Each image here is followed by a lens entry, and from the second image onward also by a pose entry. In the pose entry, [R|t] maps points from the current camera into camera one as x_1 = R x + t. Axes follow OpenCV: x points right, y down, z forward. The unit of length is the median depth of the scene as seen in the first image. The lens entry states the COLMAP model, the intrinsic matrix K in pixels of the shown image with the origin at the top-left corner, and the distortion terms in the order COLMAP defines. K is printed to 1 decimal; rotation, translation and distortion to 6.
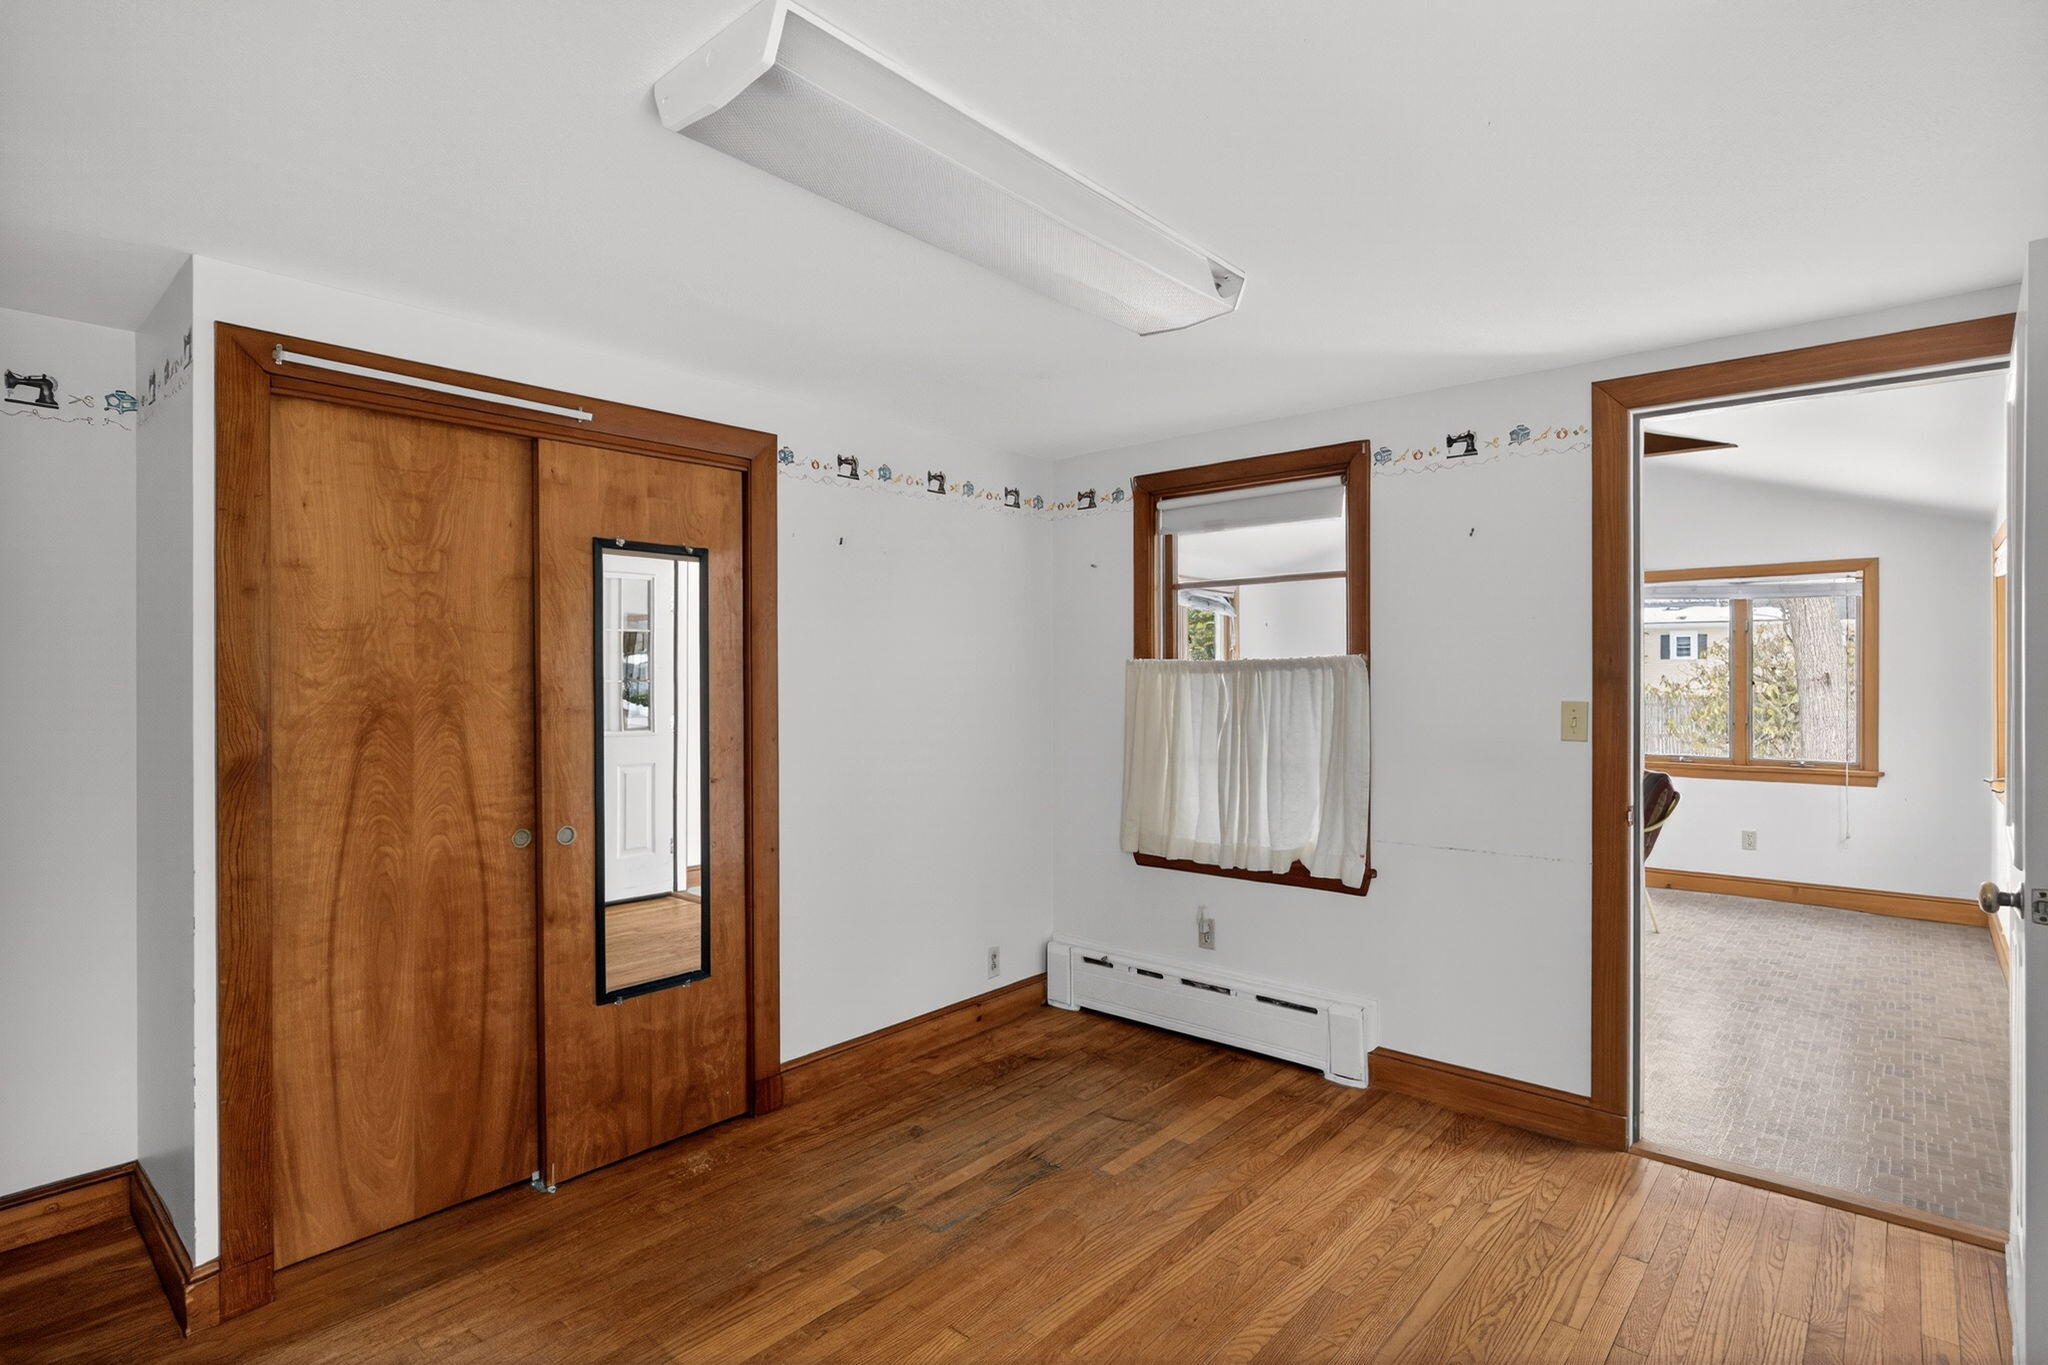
lens RADIAL K [[1020.2, 0, 1021.1], [0, 1020.2, 677.1], [0, 0, 1]] dist [-0.018152, 0.015654]
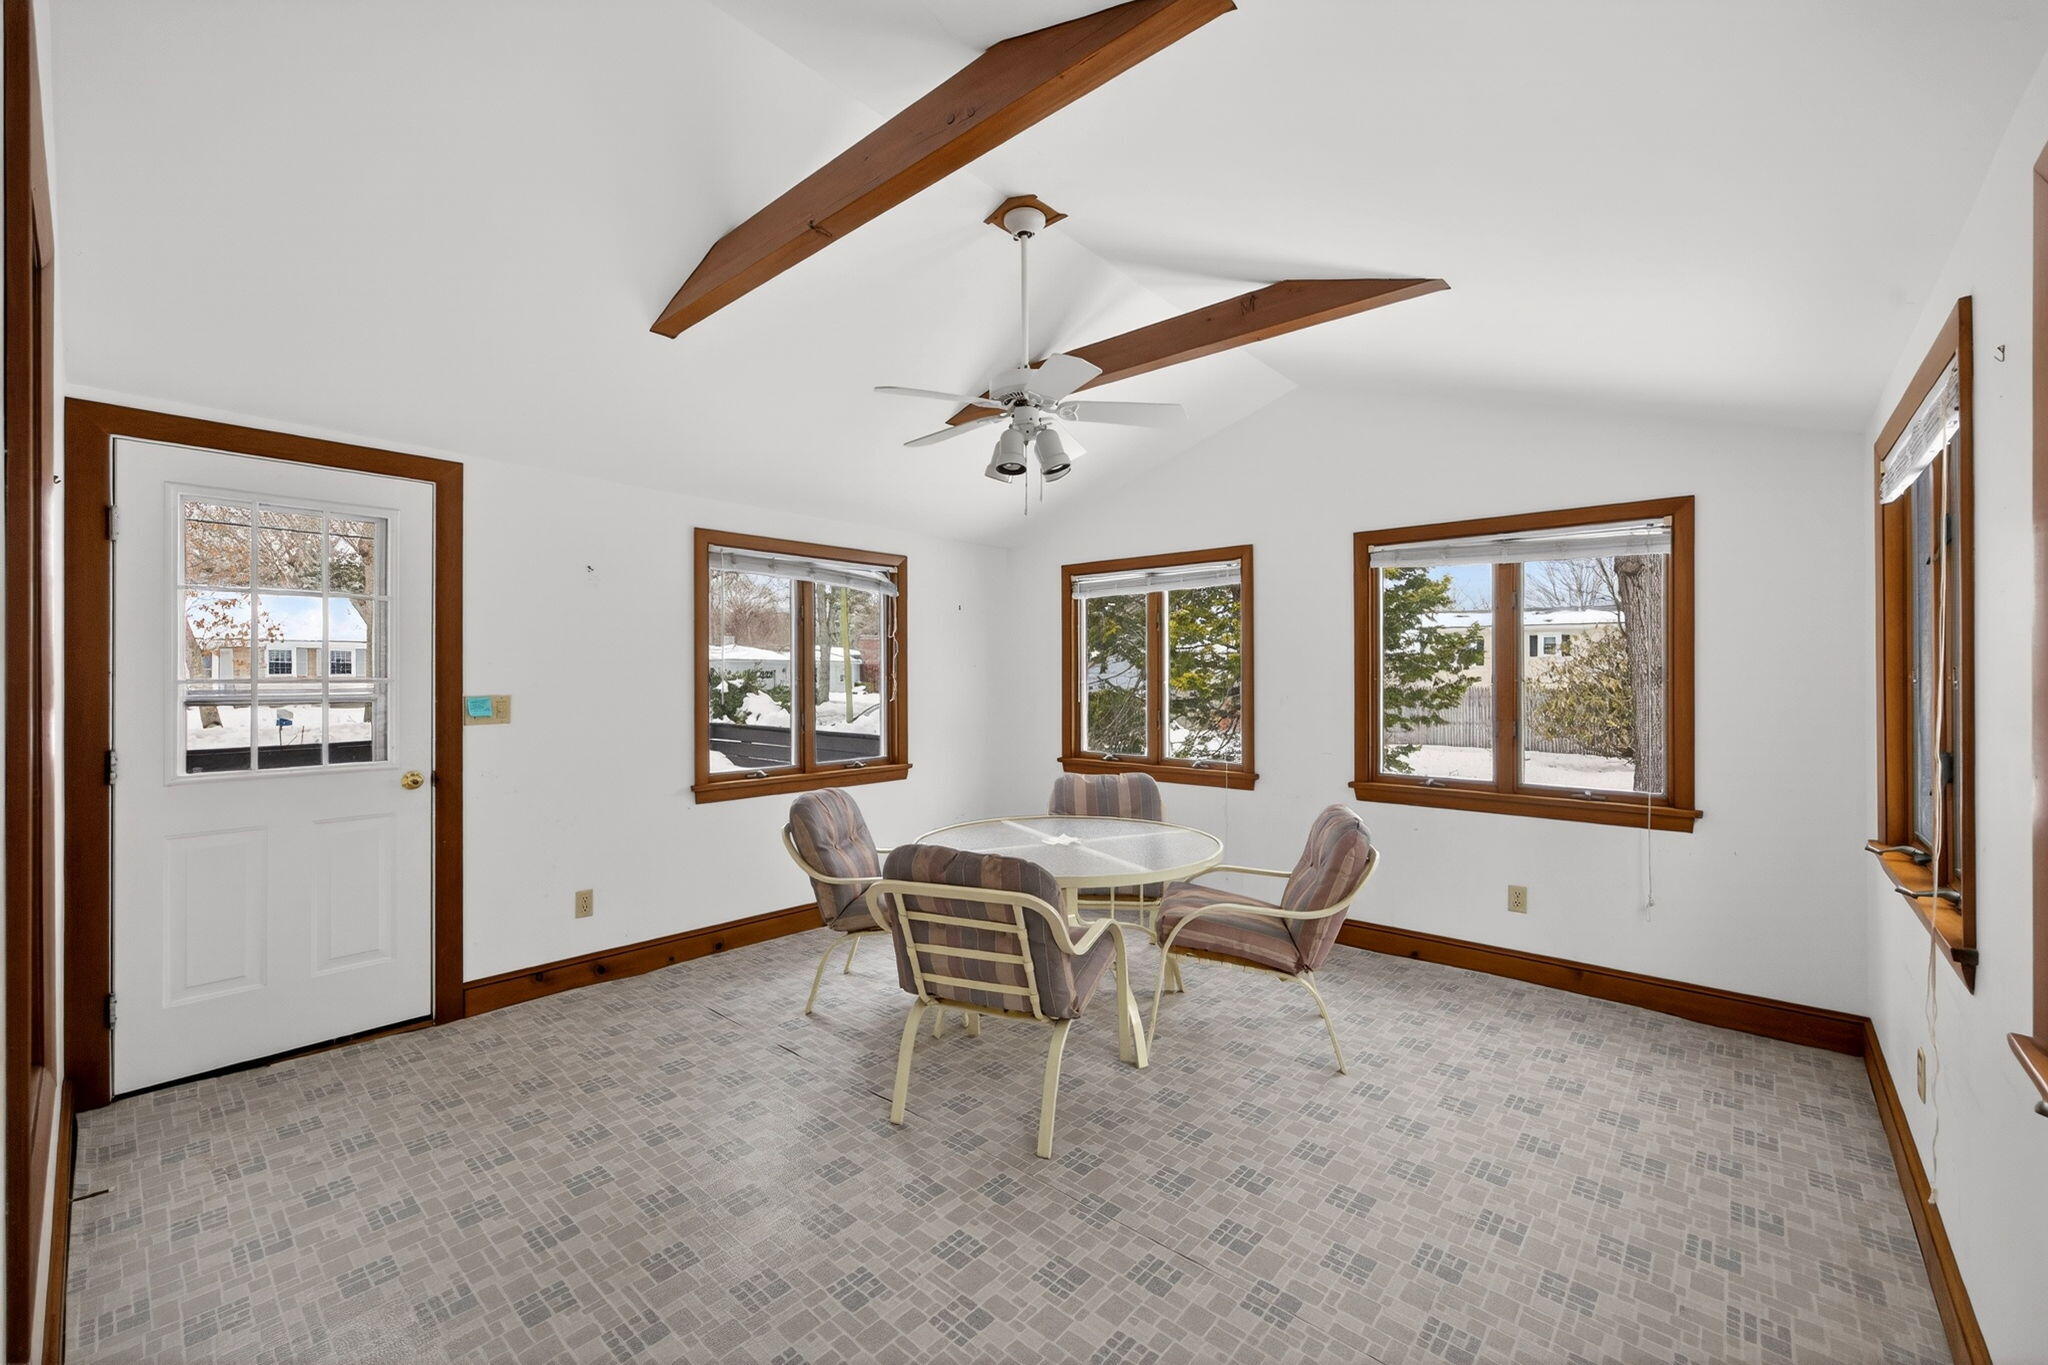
lens RADIAL K [[812.7, 0, 1027.4], [0, 812.7, 676.5], [0, 0, 1]] dist [-0.000256, 0.000182]
pose [[0.999988, -0.000437, -0.004909, 0.369034], [0.000464, 0.999986, 0.005319, -0.000049], [0.004907, -0.005321, 0.999974, 0.417813]]
